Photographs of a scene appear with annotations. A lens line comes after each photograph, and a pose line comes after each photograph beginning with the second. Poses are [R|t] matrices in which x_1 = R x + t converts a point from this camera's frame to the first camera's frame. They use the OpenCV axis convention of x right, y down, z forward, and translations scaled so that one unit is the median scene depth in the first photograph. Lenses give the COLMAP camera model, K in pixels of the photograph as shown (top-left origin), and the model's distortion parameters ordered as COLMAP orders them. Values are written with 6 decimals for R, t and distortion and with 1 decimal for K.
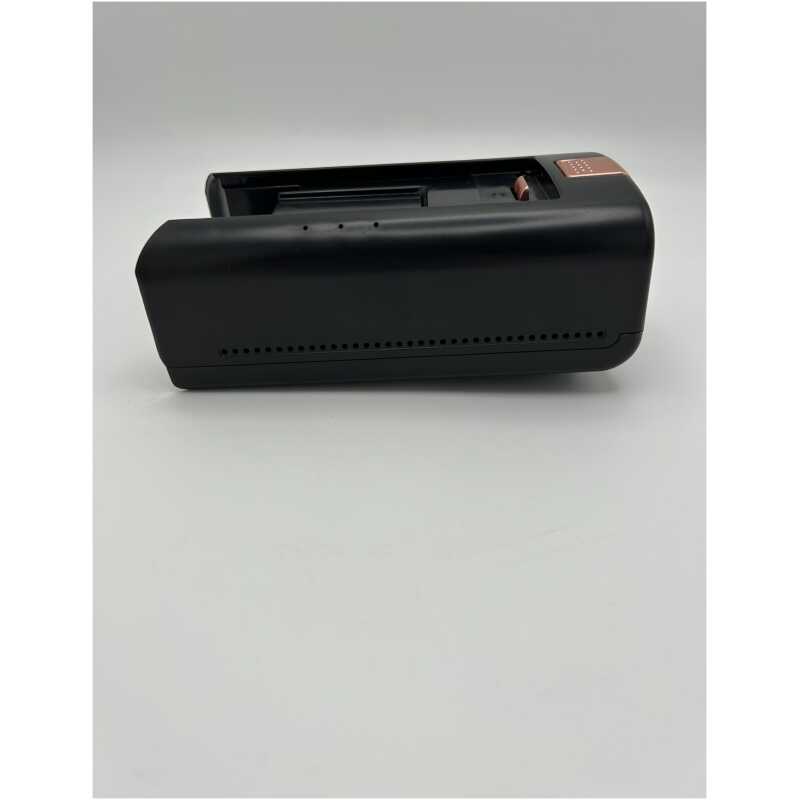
lens RADIAL K [[727.0, 0, 402.1], [0, 727.0, 359.2], [0, 0, 1]] dist [0.099584, 0.000246]
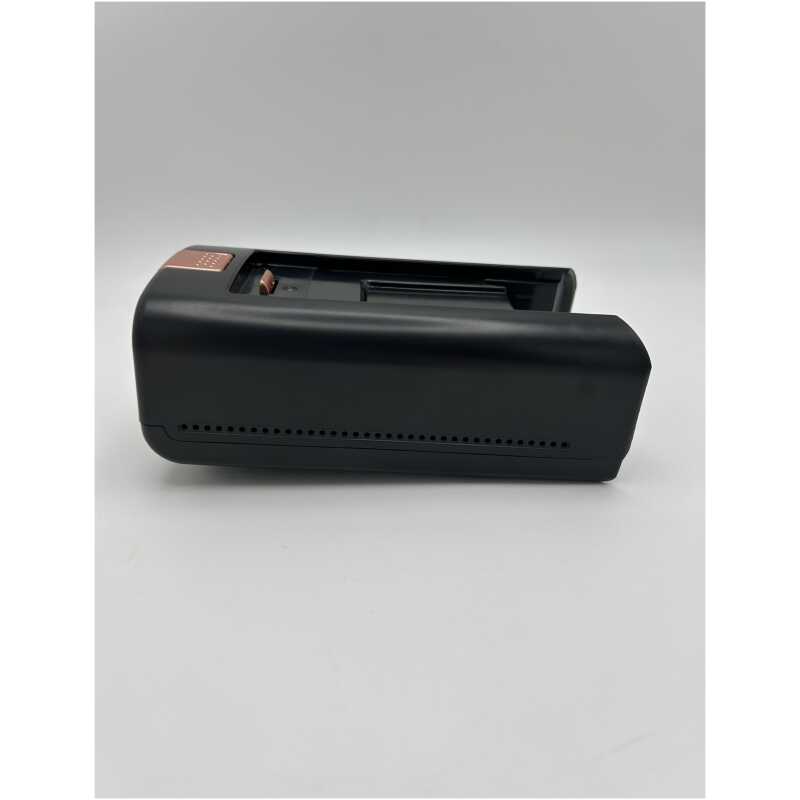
lens RADIAL K [[727.0, 0, 402.1], [0, 727.0, 359.2], [0, 0, 1]] dist [0.099584, 0.000246]
pose [[0.937224, 0.054796, -0.344397, 0.417283], [-0.098001, 0.989165, -0.109312, -0.021594], [0.334675, 0.136201, 0.932439, 0.083457]]
